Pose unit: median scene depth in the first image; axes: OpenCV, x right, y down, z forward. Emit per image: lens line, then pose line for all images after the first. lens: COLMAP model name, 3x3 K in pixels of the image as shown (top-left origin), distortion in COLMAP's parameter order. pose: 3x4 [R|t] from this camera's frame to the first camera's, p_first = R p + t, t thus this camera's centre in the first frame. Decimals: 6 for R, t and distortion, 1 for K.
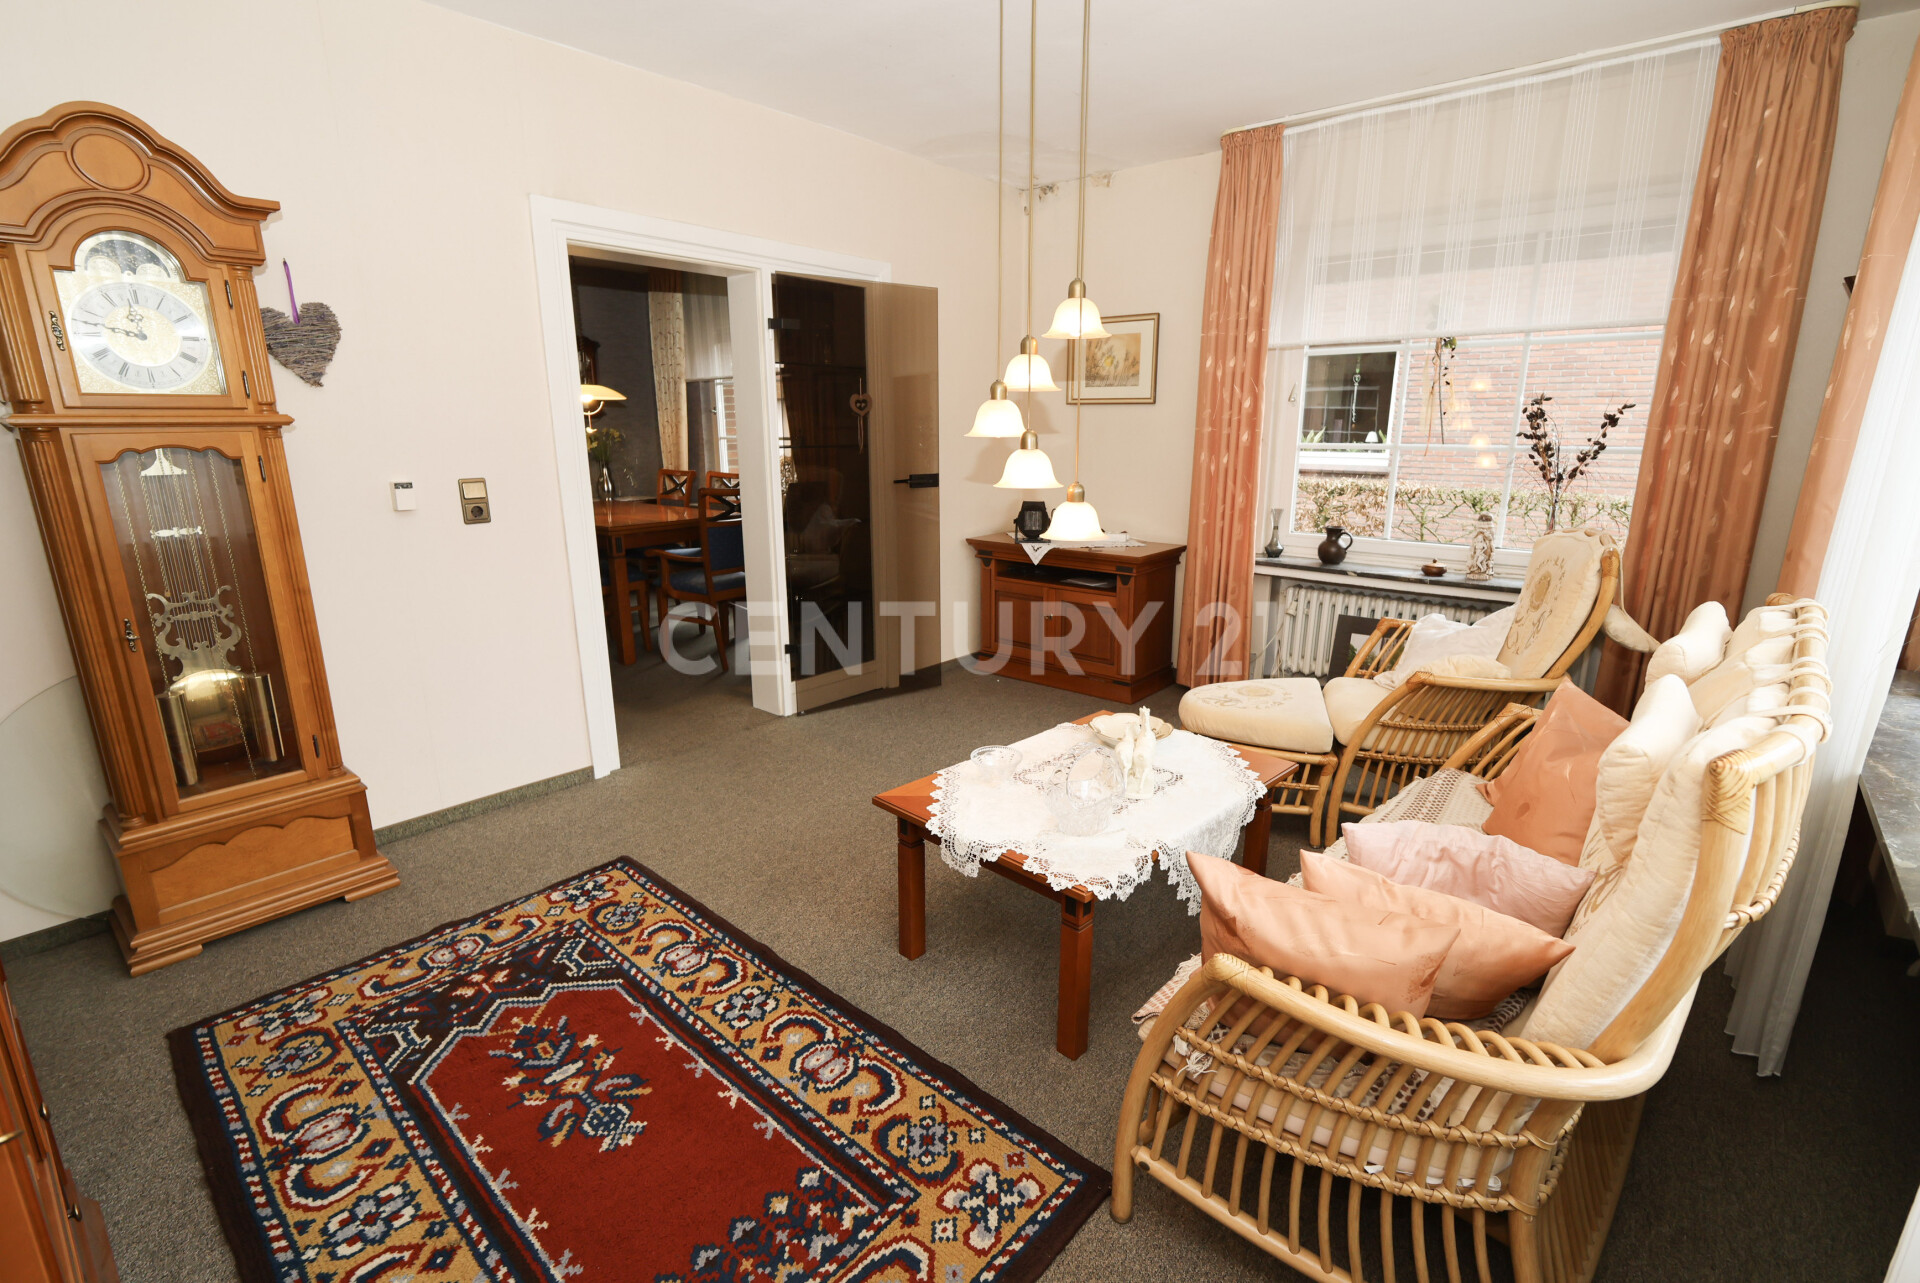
lens RADIAL K [[881.0, 0, 965.1], [0, 881.0, 642.7], [0, 0, 1]] dist [-0.003461, -0.000507]
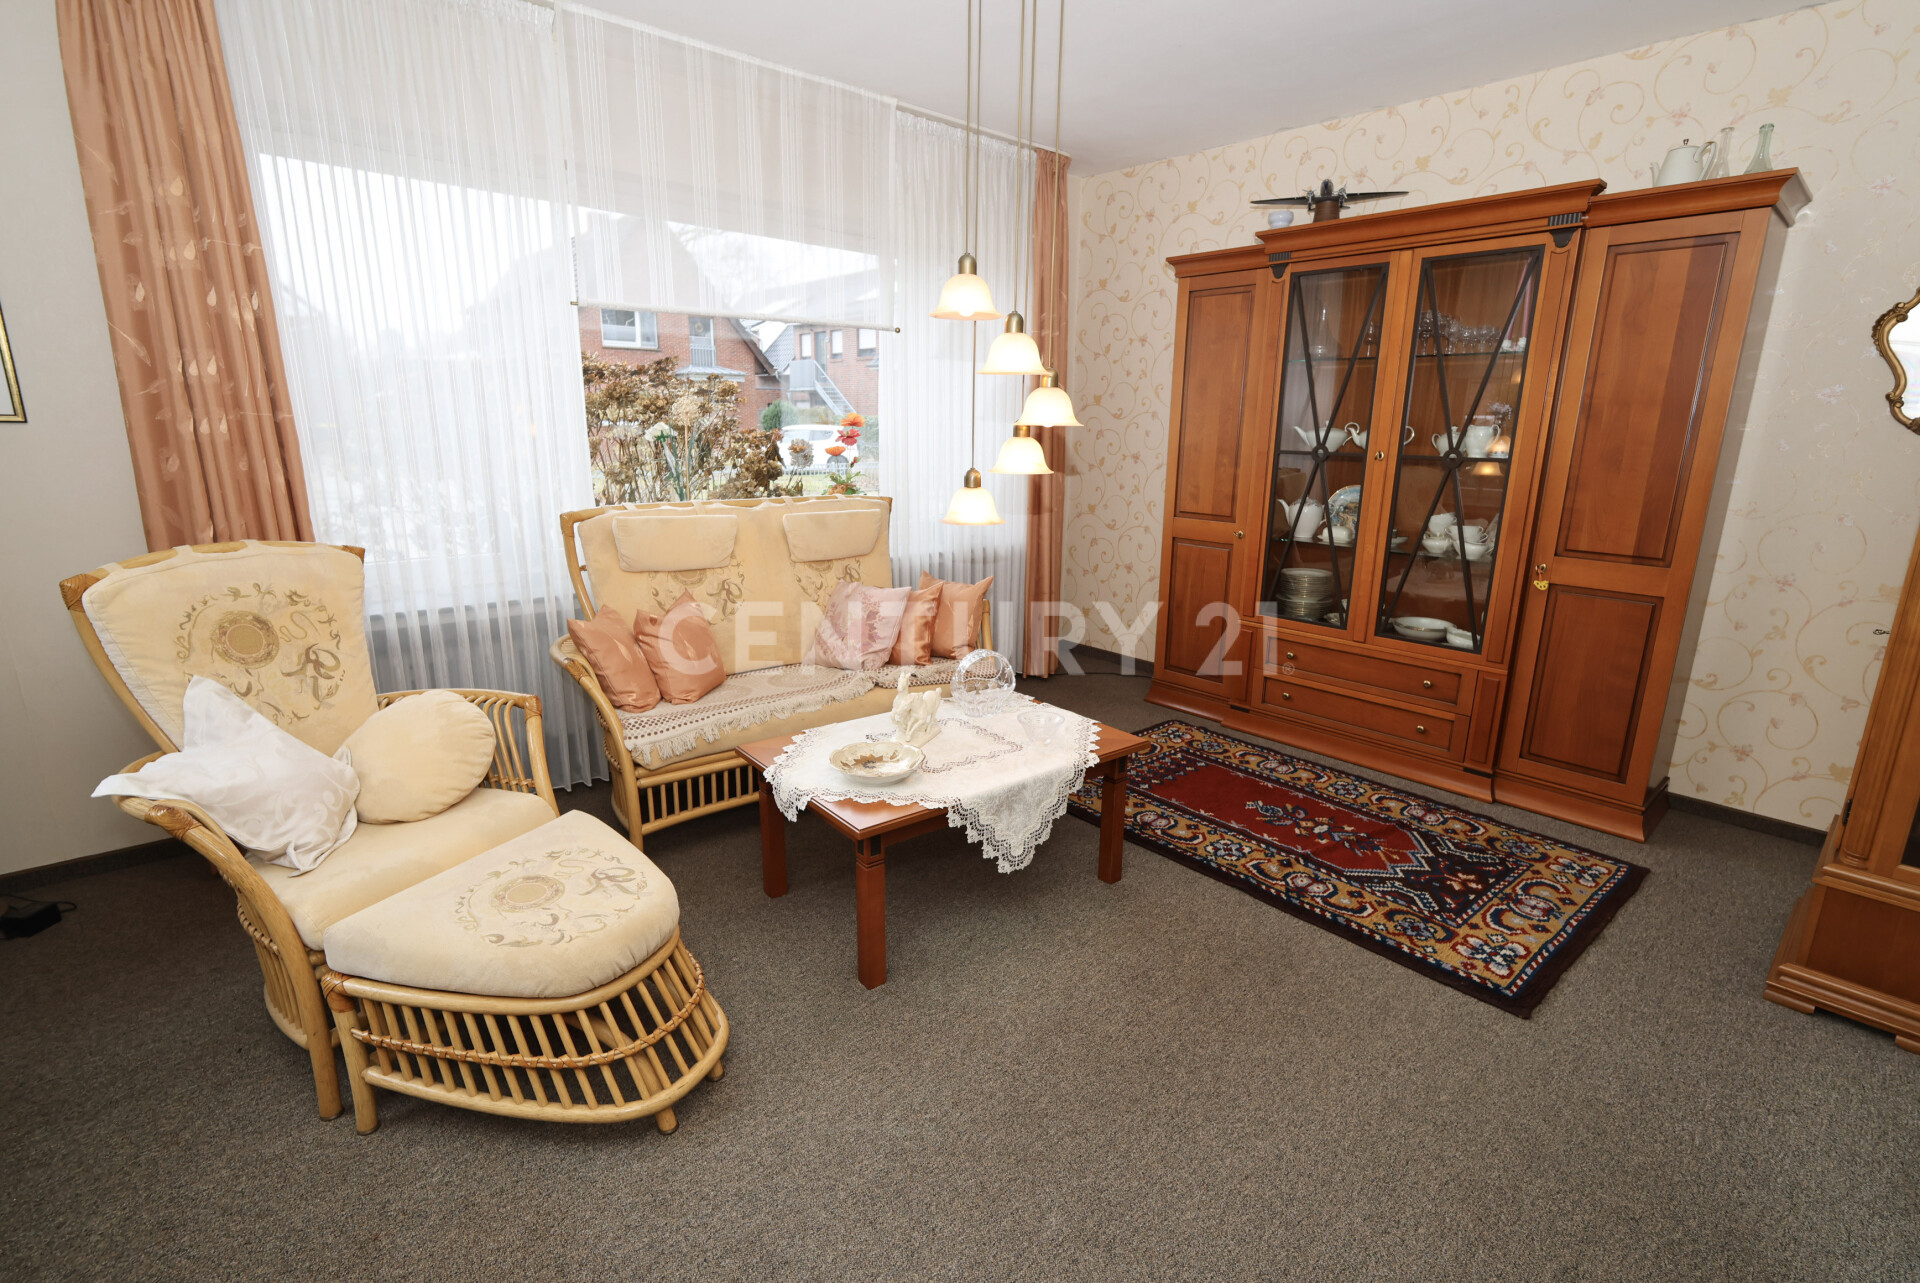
lens RADIAL K [[881.0, 0, 969.5], [0, 881.0, 638.6], [0, 0, 1]] dist [-0.003461, -0.000507]
pose [[-0.991156, -0.044900, 0.124878, -0.010508], [0.018840, 0.883883, 0.467329, -0.533278], [-0.131360, 0.465548, -0.875219, 2.171136]]
